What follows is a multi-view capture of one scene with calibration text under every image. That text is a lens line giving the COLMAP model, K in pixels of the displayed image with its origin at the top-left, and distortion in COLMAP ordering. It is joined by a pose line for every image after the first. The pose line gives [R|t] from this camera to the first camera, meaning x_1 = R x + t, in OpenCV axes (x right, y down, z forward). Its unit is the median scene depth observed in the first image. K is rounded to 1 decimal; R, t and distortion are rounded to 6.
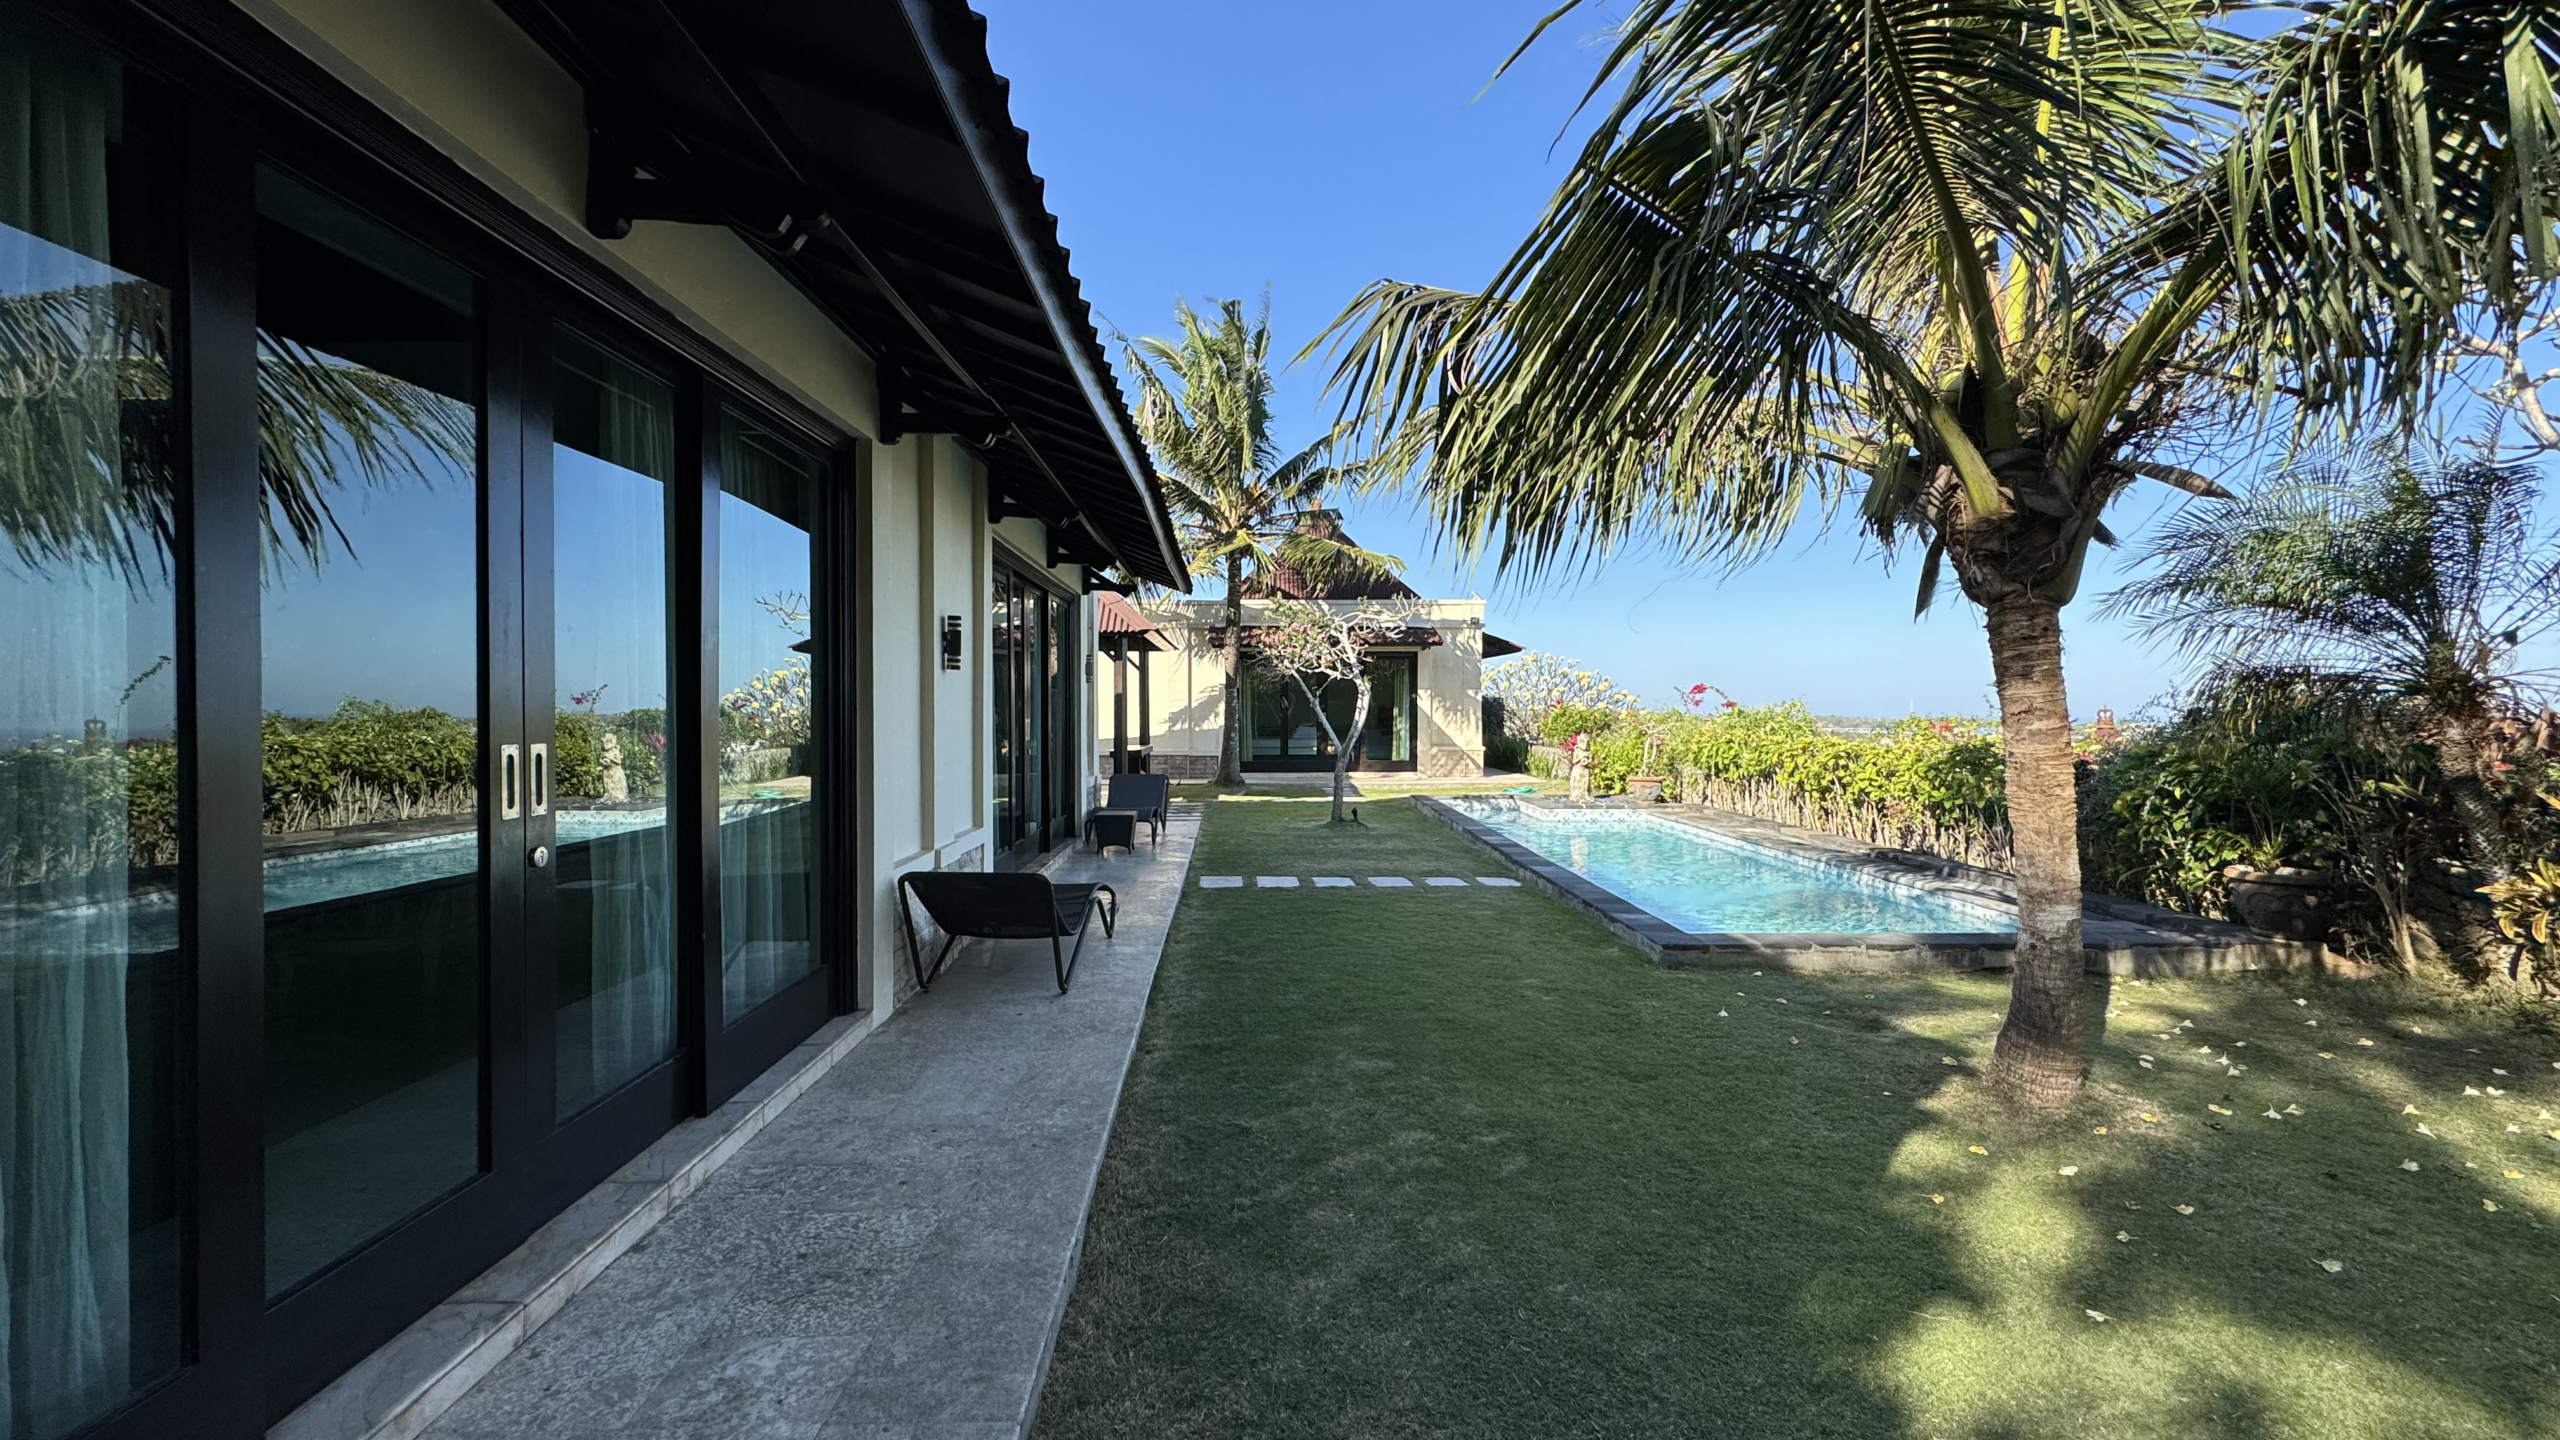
lens RADIAL K [[1020.3, 0, 1280.0], [0, 1020.3, 720.0], [0, 0, 1]] dist [-0.003172, -0.000220]
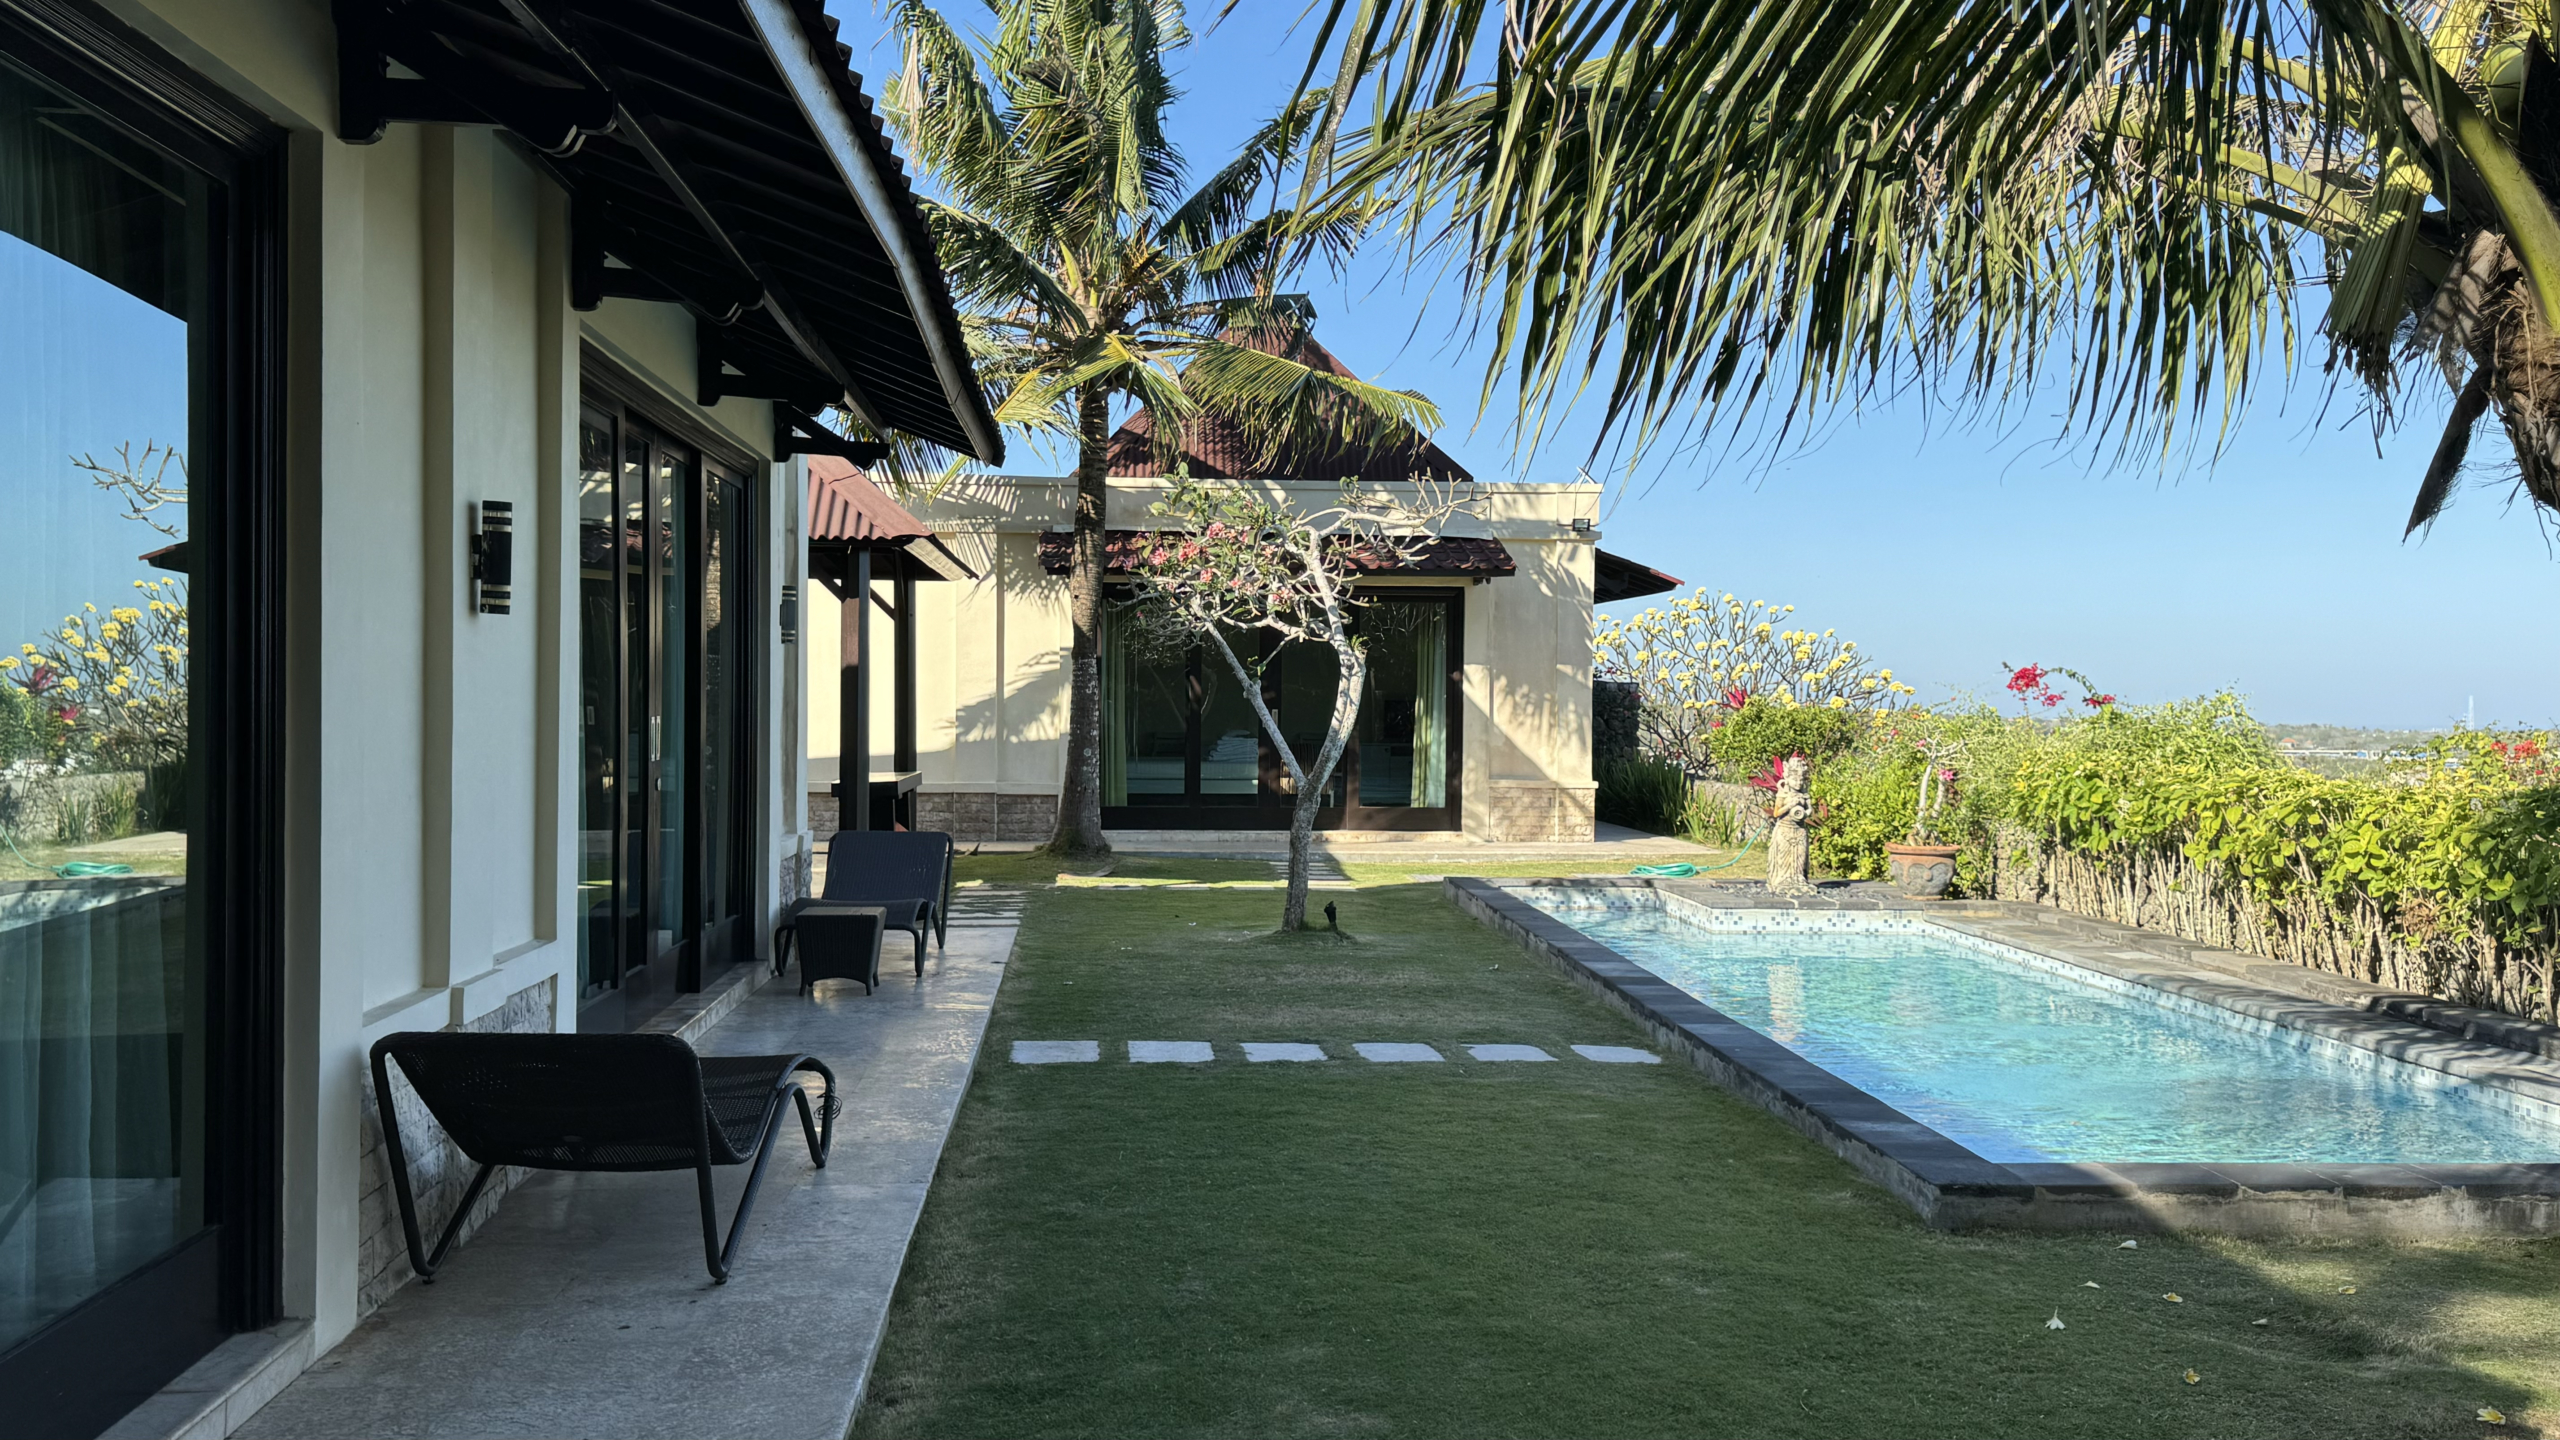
lens RADIAL K [[2078.6, 0, 1276.7], [0, 2078.6, 724.3], [0, 0, 1]] dist [0.157377, -0.283995]
pose [[0.999048, 0.009856, 0.042505, 0.004316], [-0.009886, 0.999951, 0.000481, -0.000534], [-0.042499, -0.000900, 0.999096, -0.008707]]
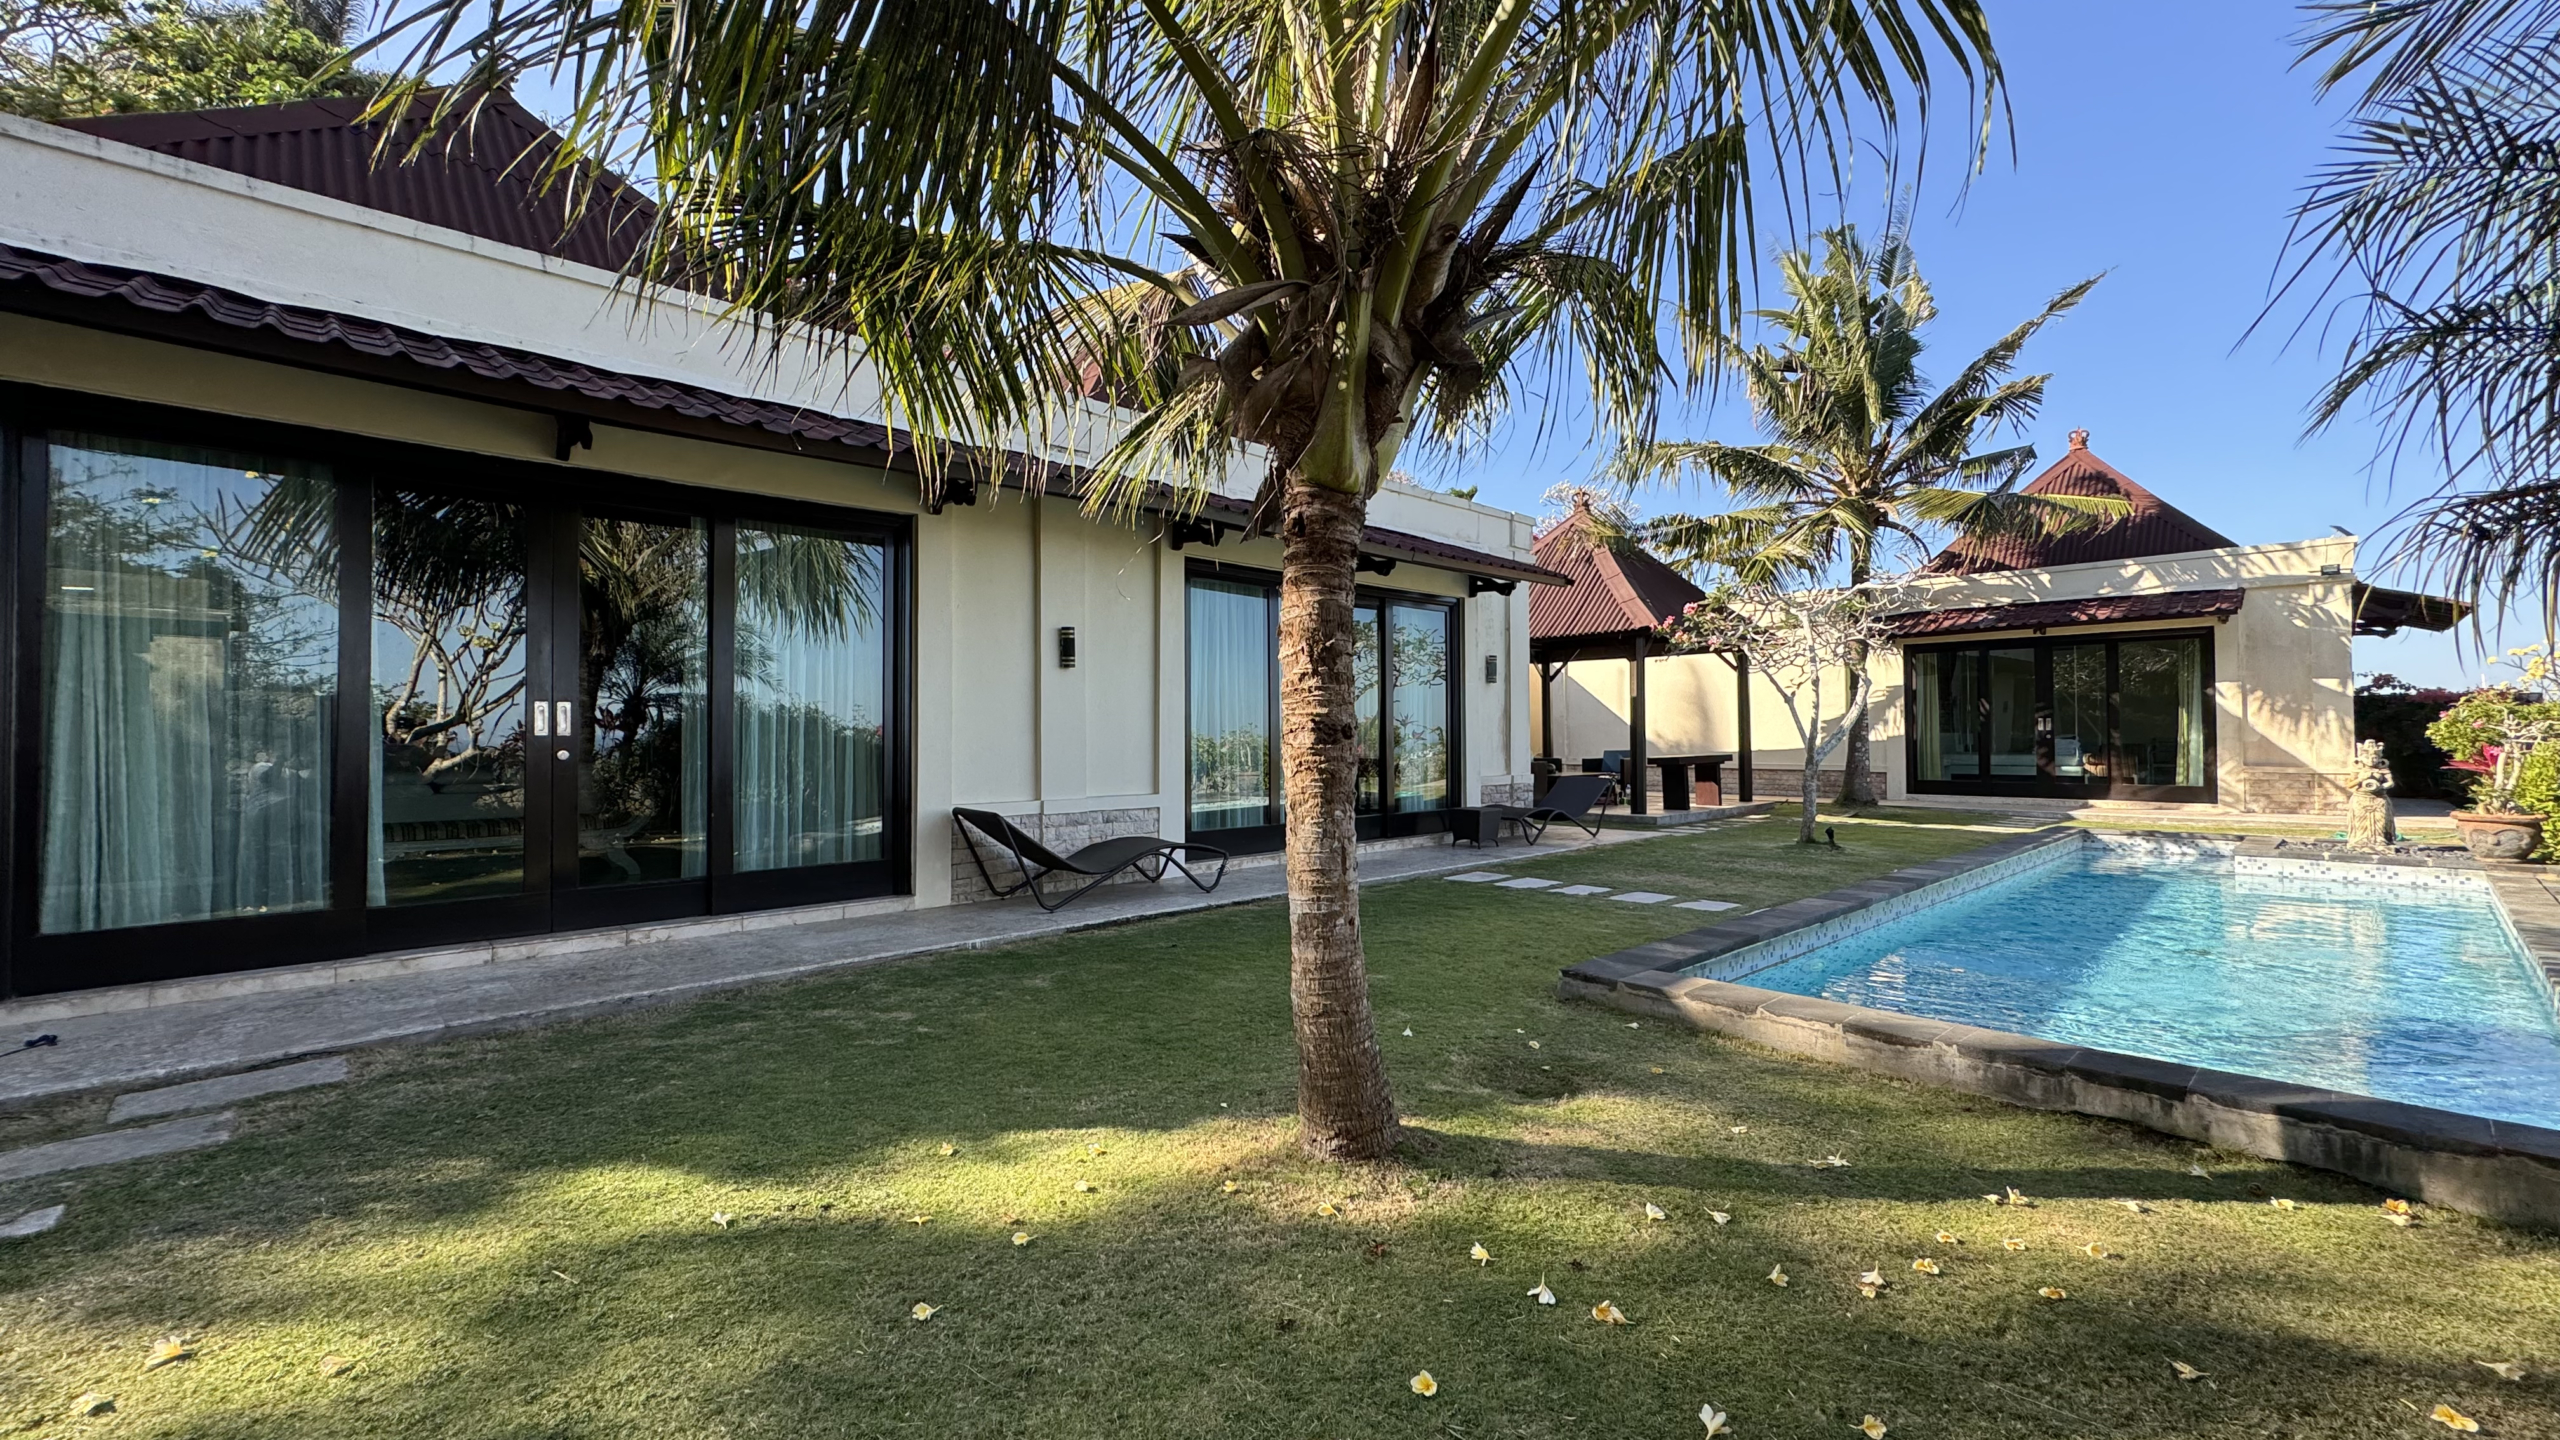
lens RADIAL K [[1020.3, 0, 1280.0], [0, 1020.3, 720.0], [0, 0, 1]] dist [-0.003172, -0.000220]
pose [[0.664697, -0.015709, -0.746948, 0.517454], [-0.002322, 0.999731, -0.023092, 0.028243], [0.747109, 0.017084, 0.664482, 0.192493]]
